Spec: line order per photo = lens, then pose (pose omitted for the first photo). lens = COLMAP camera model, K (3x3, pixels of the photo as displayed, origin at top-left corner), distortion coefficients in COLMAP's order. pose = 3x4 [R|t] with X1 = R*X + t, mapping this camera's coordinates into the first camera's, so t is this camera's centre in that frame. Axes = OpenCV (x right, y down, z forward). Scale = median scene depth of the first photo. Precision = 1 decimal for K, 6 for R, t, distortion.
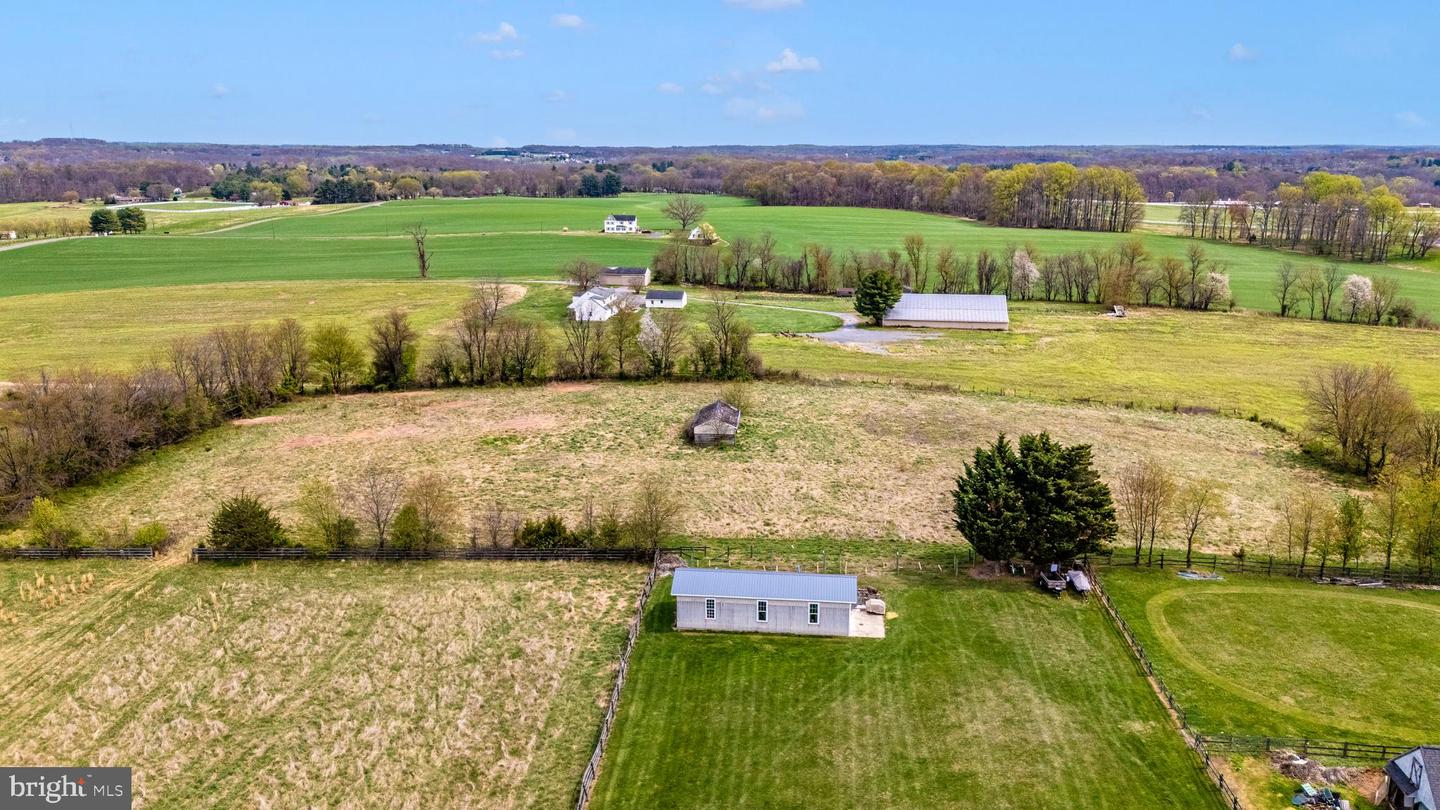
lens RADIAL K [[1061.6, 0, 721.8], [0, 1061.6, 397.4], [0, 0, 1]] dist [0.076953, -0.085504]
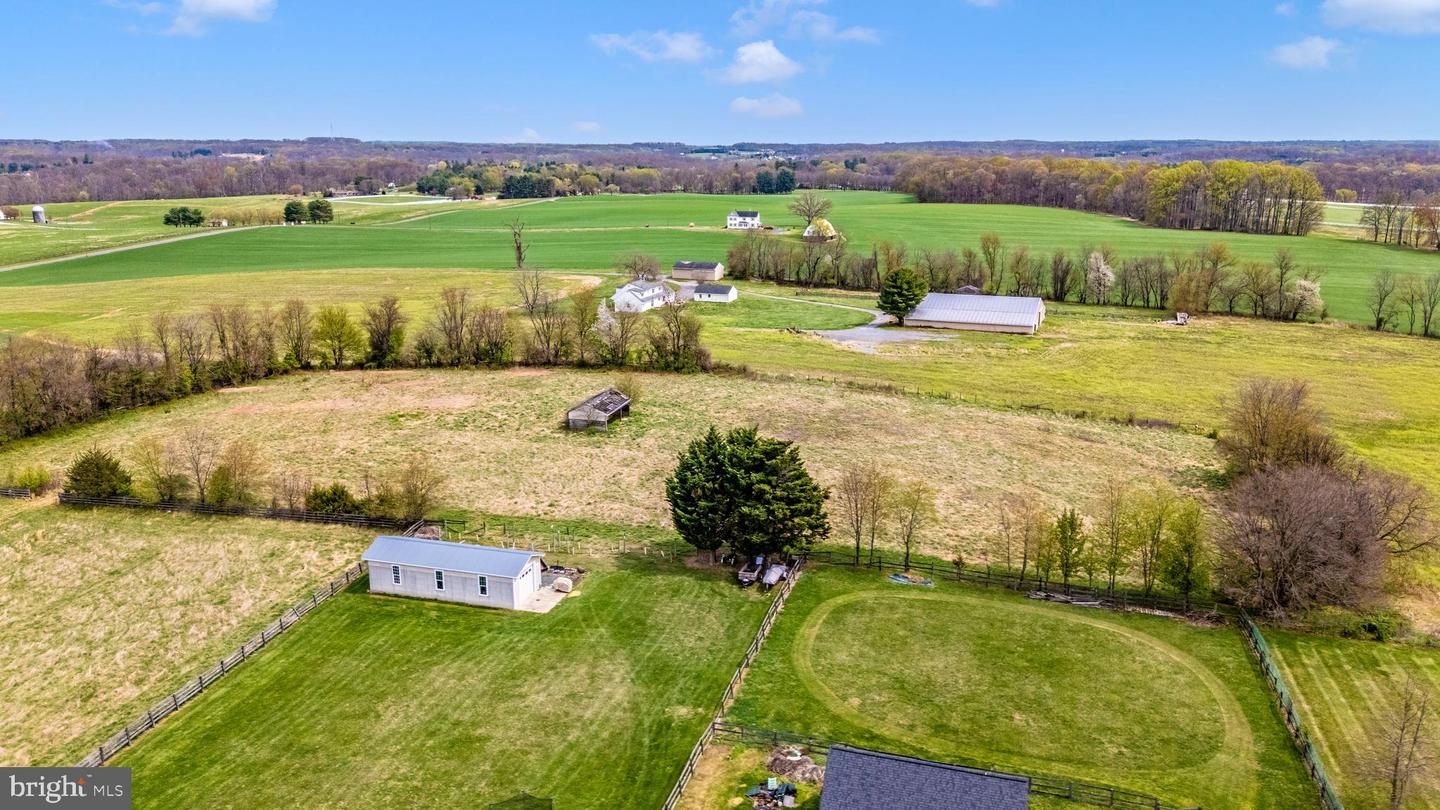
lens RADIAL K [[1061.6, 0, 716.7], [0, 1061.6, 395.5], [0, 0, 1]] dist [0.076953, -0.085504]
pose [[0.980250, 0.045069, -0.192557, 0.255970], [-0.044881, 0.998978, 0.005340, -0.000354], [0.192601, 0.003407, 0.981271, 0.003844]]
